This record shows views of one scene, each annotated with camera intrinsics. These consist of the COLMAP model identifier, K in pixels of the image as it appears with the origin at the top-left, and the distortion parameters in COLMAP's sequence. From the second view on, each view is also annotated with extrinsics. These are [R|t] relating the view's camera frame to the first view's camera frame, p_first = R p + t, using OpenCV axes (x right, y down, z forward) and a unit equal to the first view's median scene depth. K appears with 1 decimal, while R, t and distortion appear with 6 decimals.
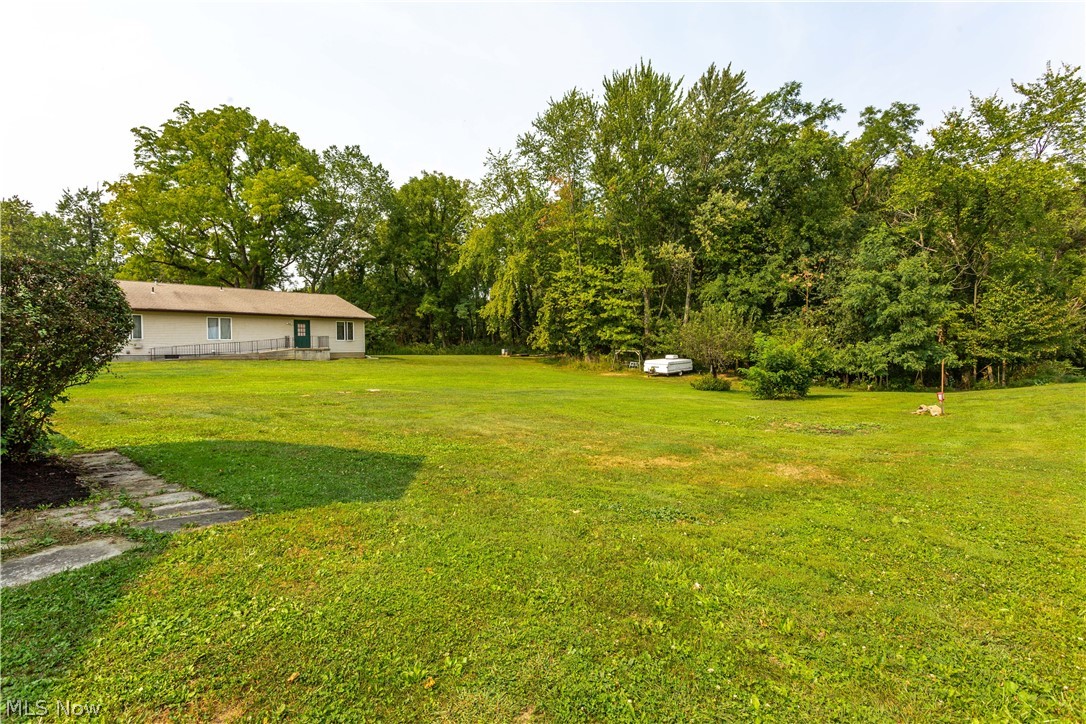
lens RADIAL K [[515.6, 0, 549.5], [0, 515.6, 351.7], [0, 0, 1]] dist [0.012295, 0.000225]
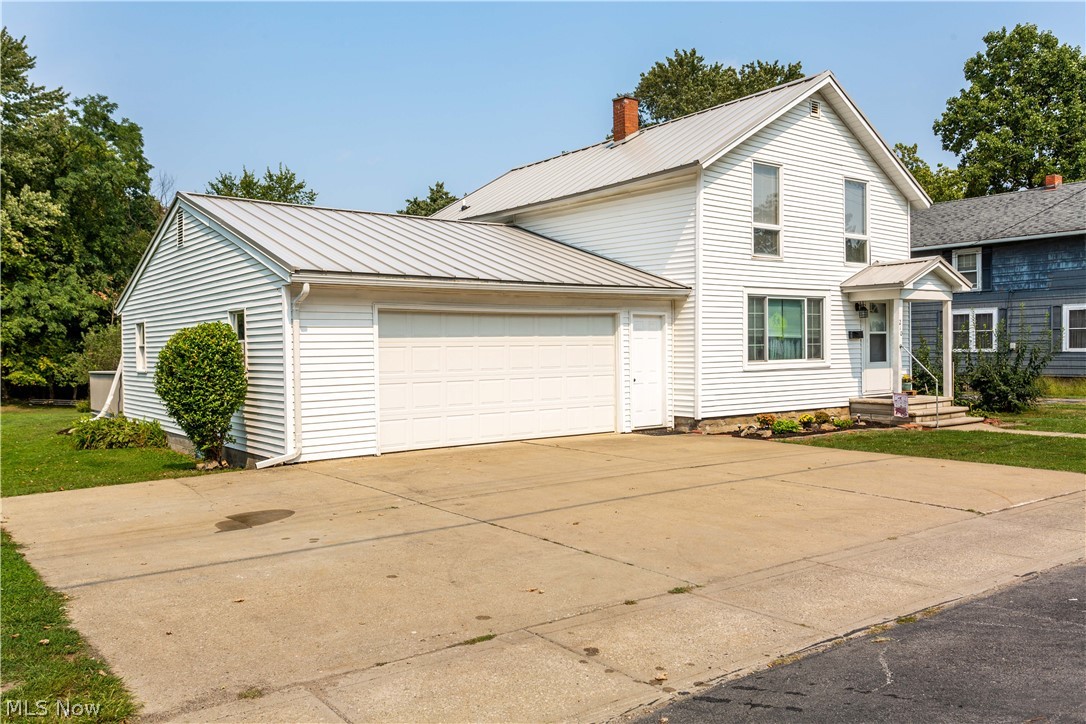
lens RADIAL K [[854.8, 0, 548.7], [0, 854.8, 361.3], [0, 0, 1]] dist [0.021419, 0.002212]
pose [[0.225090, -0.006588, 0.974316, -0.673784], [0.015535, 0.999874, 0.003172, -0.010922], [-0.974214, 0.014422, 0.225164, -0.122440]]
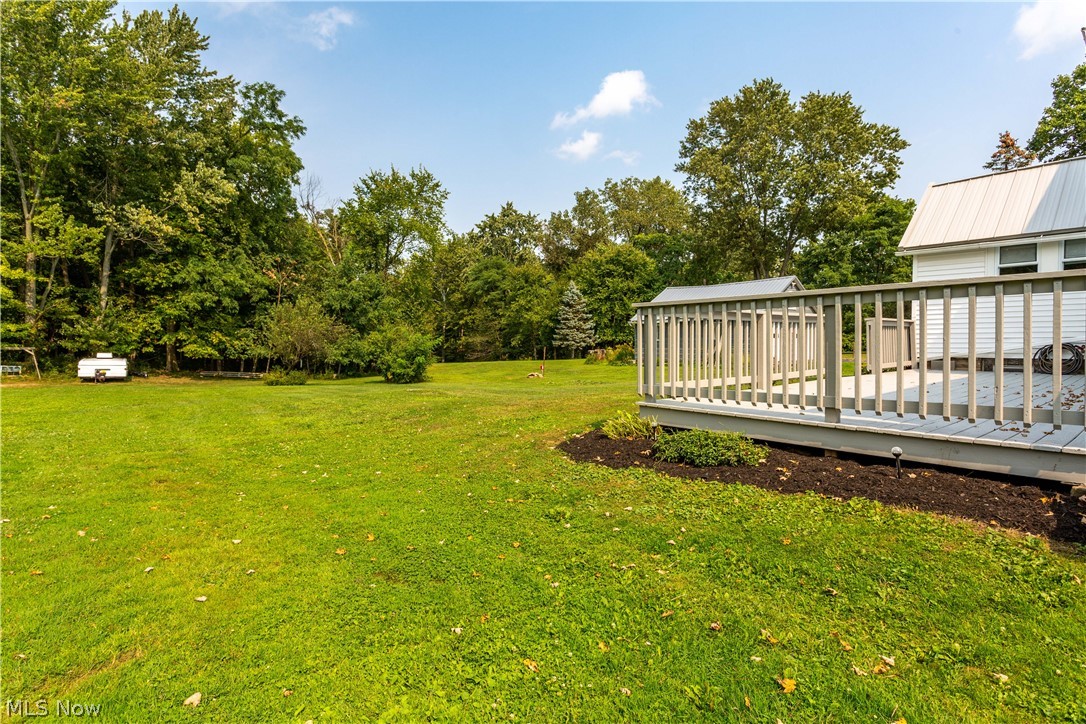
lens RADIAL K [[554.4, 0, 540.6], [0, 554.4, 355.3], [0, 0, 1]] dist [0.011677, 0.000783]
pose [[0.167017, -0.021713, 0.985715, -0.397434], [0.005890, 0.999762, 0.021025, -0.003239], [-0.985936, 0.002294, 0.167105, 0.216320]]
